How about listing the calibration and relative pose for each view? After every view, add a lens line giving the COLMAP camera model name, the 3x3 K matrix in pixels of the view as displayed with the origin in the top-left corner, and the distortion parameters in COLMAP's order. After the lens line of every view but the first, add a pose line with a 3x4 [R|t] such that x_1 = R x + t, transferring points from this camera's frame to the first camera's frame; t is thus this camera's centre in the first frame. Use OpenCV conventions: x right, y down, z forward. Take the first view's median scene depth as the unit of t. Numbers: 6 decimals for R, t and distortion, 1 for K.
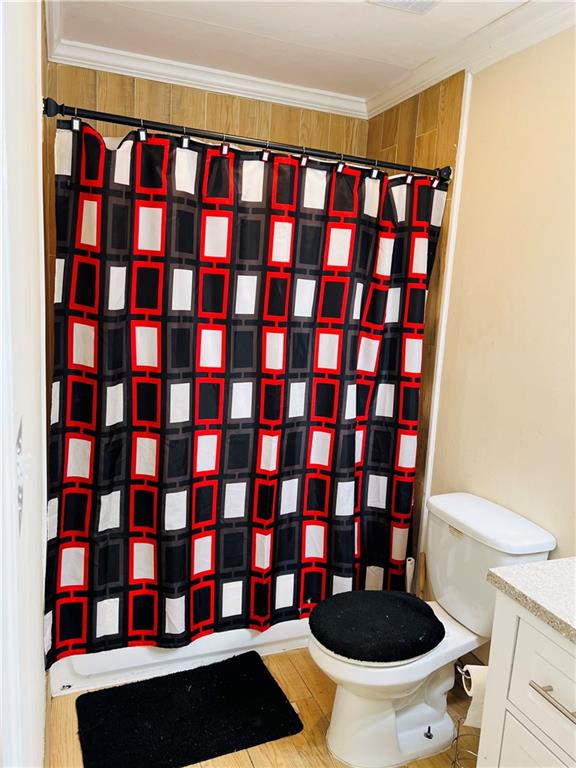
lens RADIAL K [[581.1, 0, 288.8], [0, 581.1, 385.0], [0, 0, 1]] dist [0.063278, -0.072507]
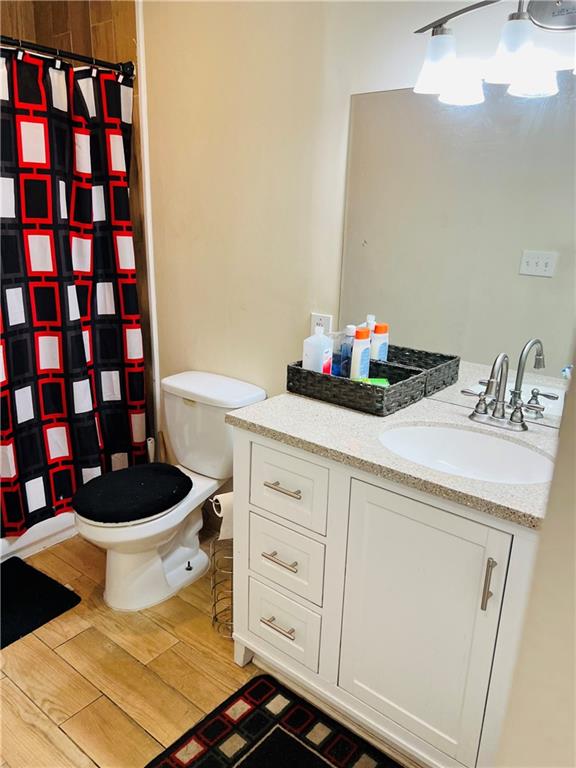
lens RADIAL K [[581.1, 0, 290.4], [0, 581.1, 379.6], [0, 0, 1]] dist [0.063278, -0.072507]
pose [[0.867925, -0.175202, 0.464770, -0.063106], [0.101076, 0.978444, 0.180086, 0.014222], [-0.486303, -0.109324, 0.866924, -0.090677]]
